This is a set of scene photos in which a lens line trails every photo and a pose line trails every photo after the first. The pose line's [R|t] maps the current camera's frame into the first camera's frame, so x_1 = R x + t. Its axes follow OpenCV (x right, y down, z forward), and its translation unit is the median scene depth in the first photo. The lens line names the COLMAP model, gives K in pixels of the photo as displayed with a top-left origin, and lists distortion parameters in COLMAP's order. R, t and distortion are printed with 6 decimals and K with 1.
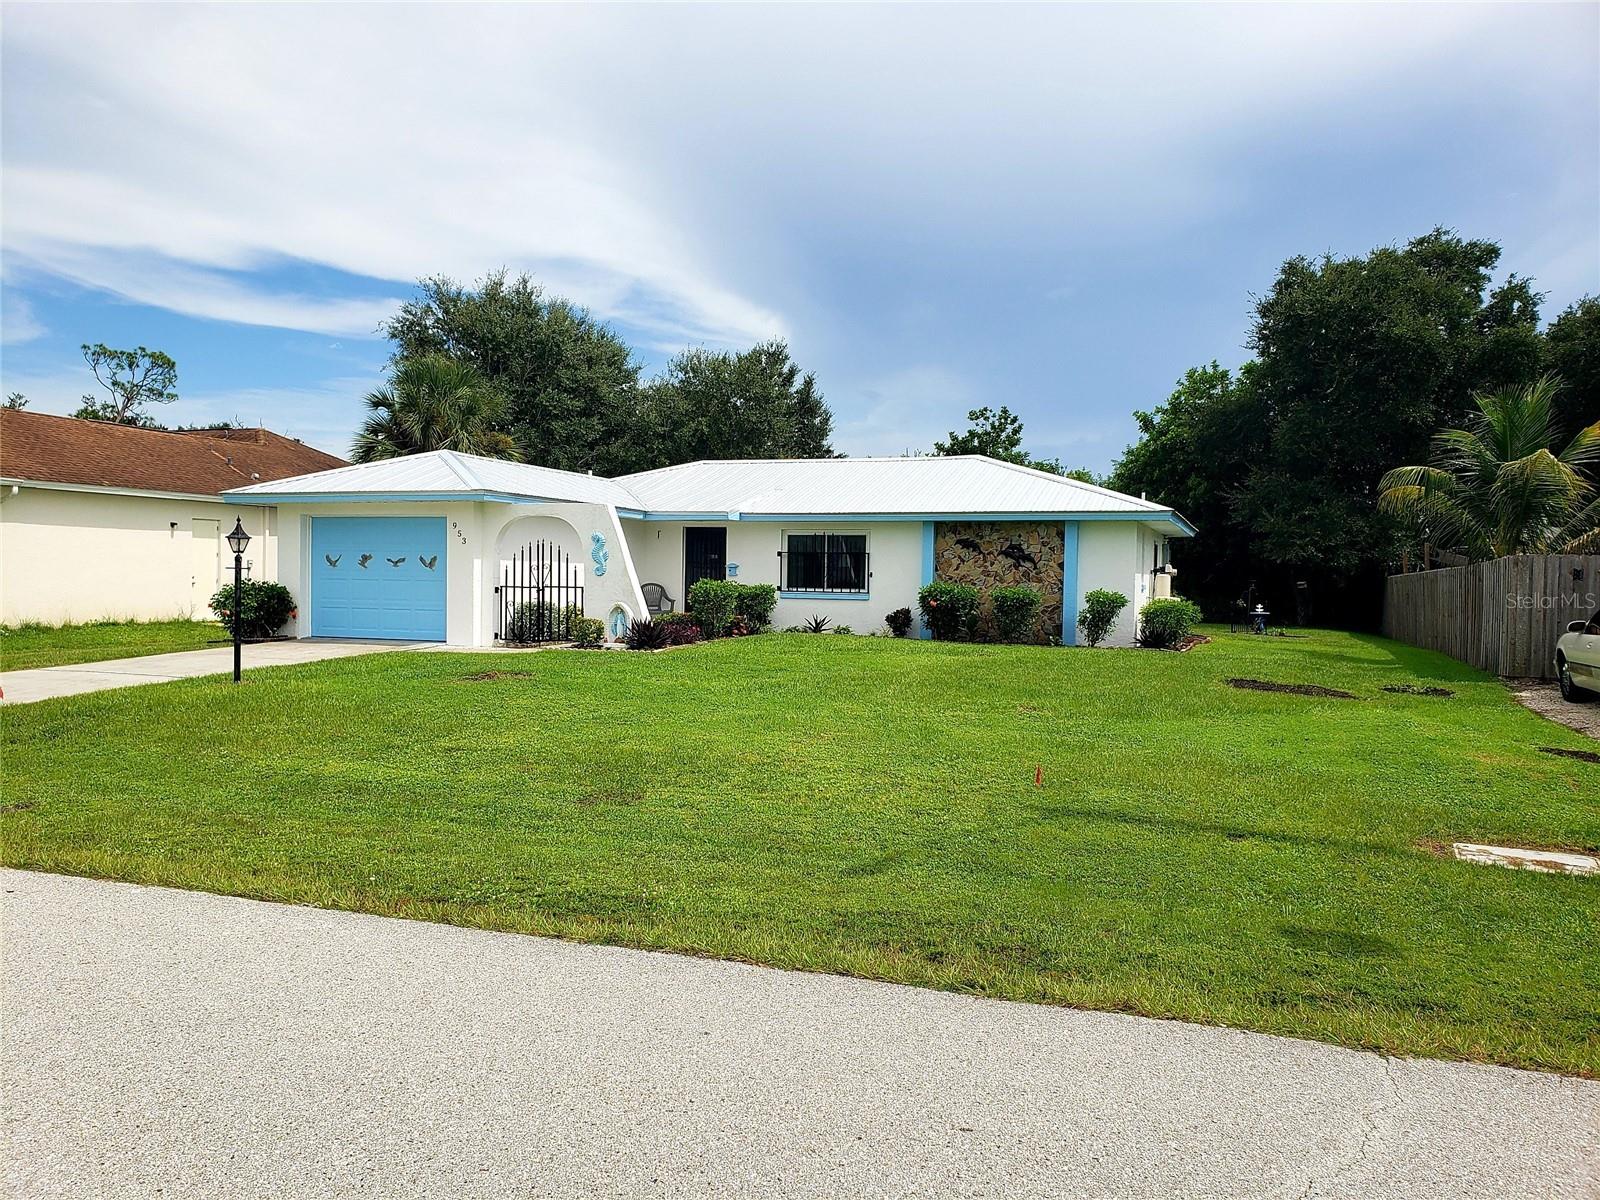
lens RADIAL K [[1243.4, 0, 800.0], [0, 1243.4, 600.0], [0, 0, 1]] dist [0.208593, -0.466713]
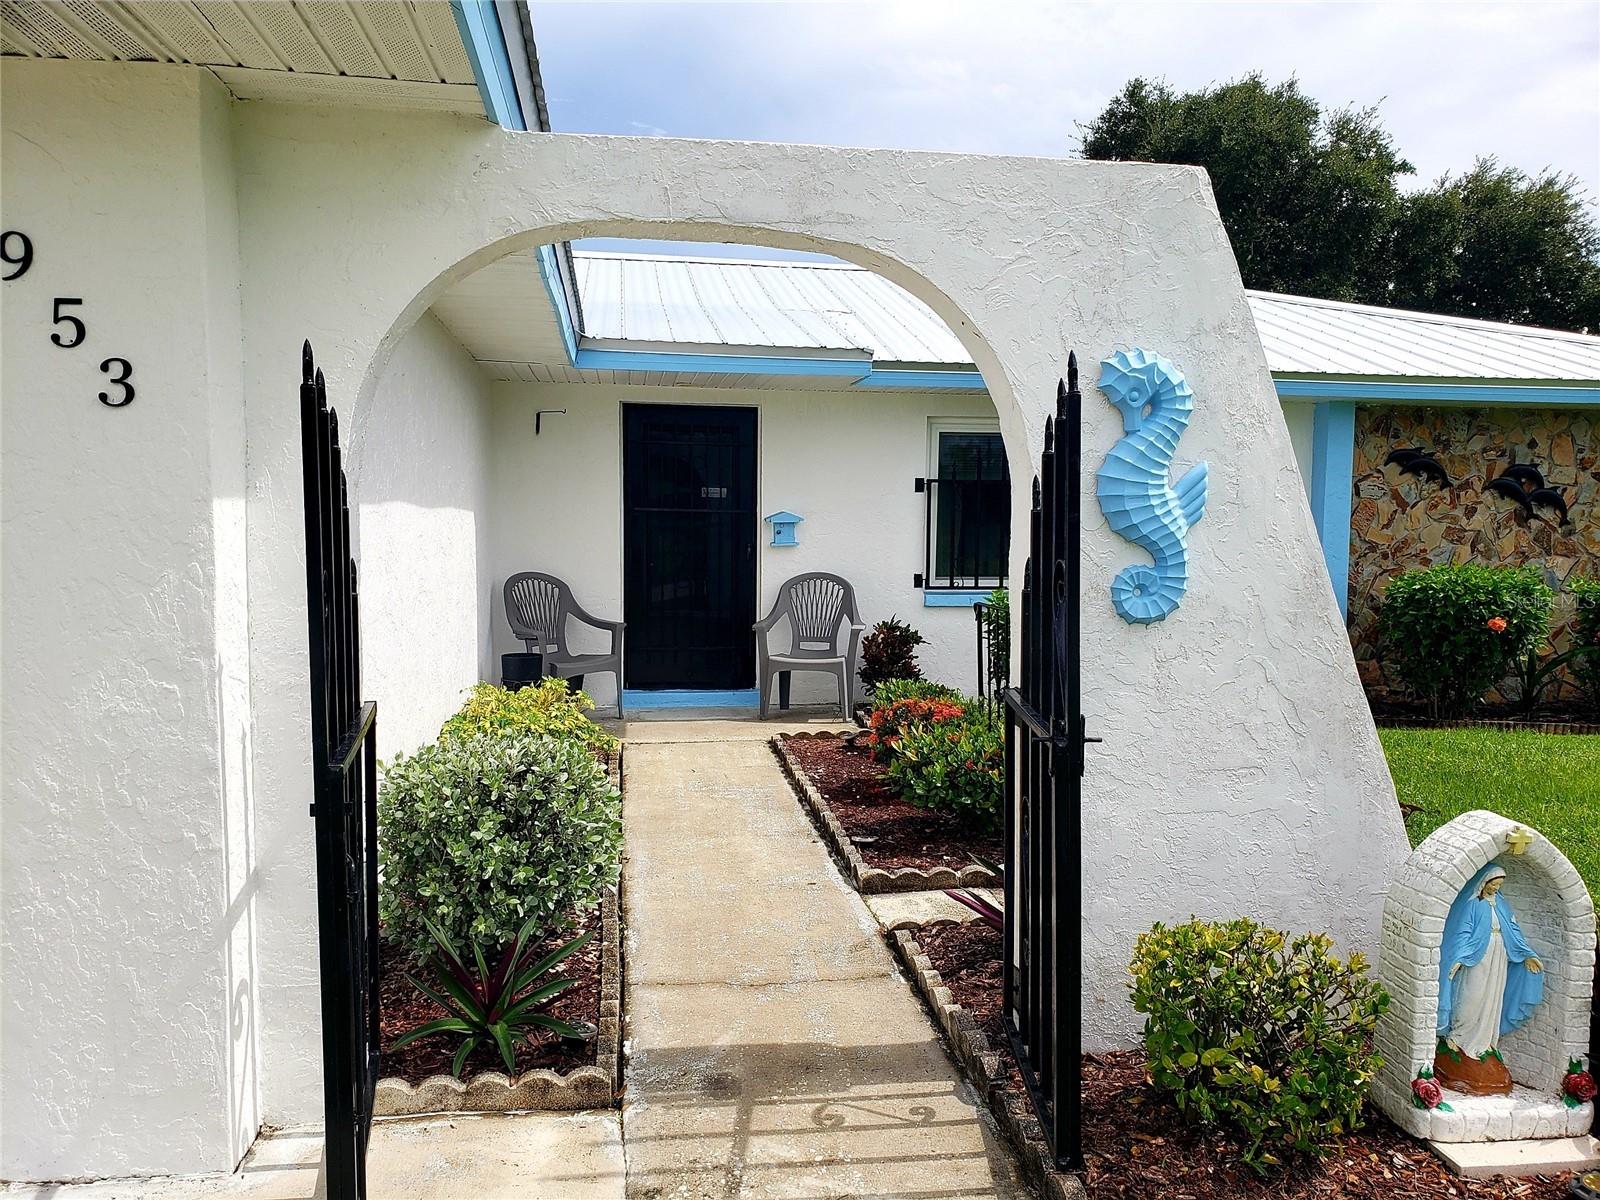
lens RADIAL K [[1252.5, 0, 800.0], [0, 1252.5, 600.0], [0, 0, 1]] dist [0.069202, -0.106314]
pose [[0.873297, -0.038376, 0.485675, -0.237171], [0.011567, 0.998245, 0.058078, -0.026595], [-0.487052, -0.045101, 0.872208, 0.739940]]
